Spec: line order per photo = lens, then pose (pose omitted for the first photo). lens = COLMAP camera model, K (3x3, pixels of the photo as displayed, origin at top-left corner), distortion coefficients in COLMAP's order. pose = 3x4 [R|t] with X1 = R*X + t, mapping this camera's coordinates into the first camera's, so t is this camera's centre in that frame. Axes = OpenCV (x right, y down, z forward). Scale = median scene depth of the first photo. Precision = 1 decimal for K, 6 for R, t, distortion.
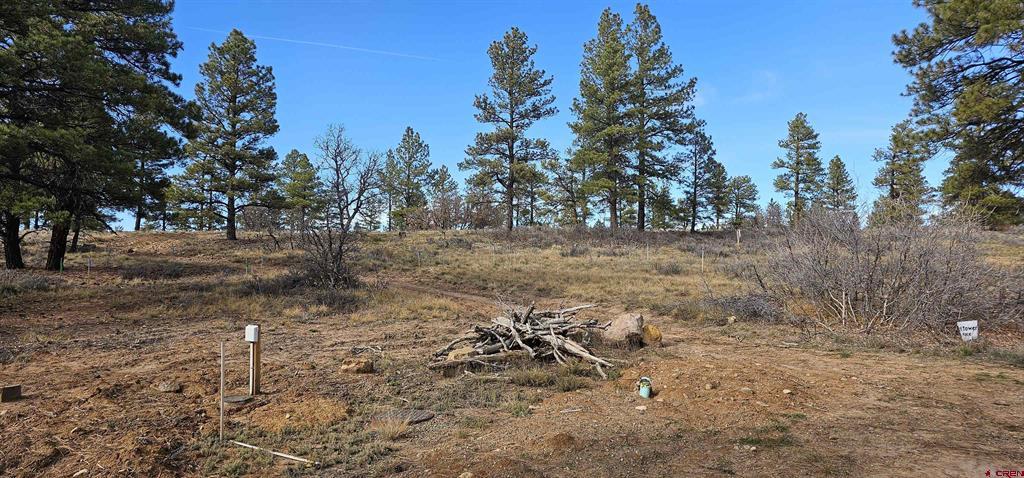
lens RADIAL K [[695.5, 0, 514.7], [0, 695.5, 237.4], [0, 0, 1]] dist [0.041429, -0.000943]
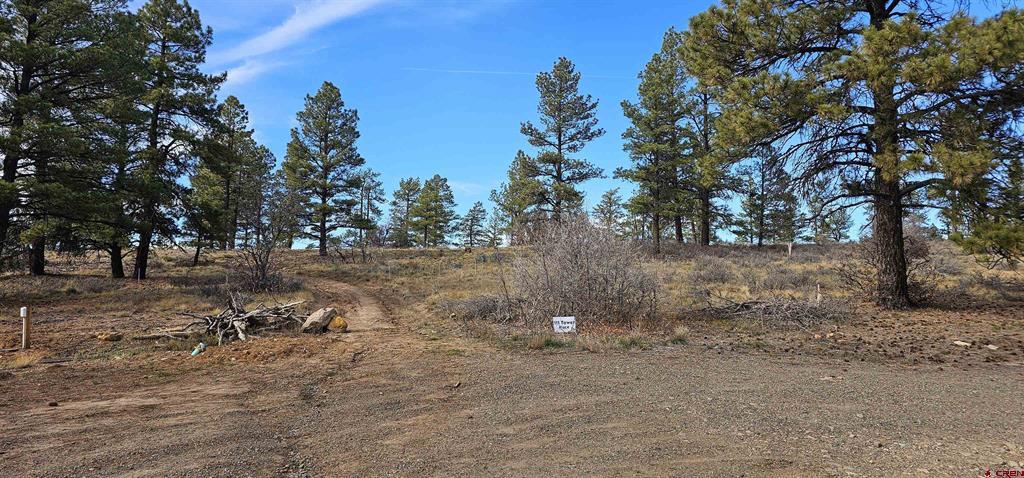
lens RADIAL K [[695.5, 0, 507.7], [0, 695.5, 239.9], [0, 0, 1]] dist [0.041429, -0.000943]
pose [[0.958917, -0.012578, -0.283408, 0.224794], [0.007501, 0.999792, -0.018991, 0.001123], [0.283588, 0.016085, 0.958811, -0.054086]]
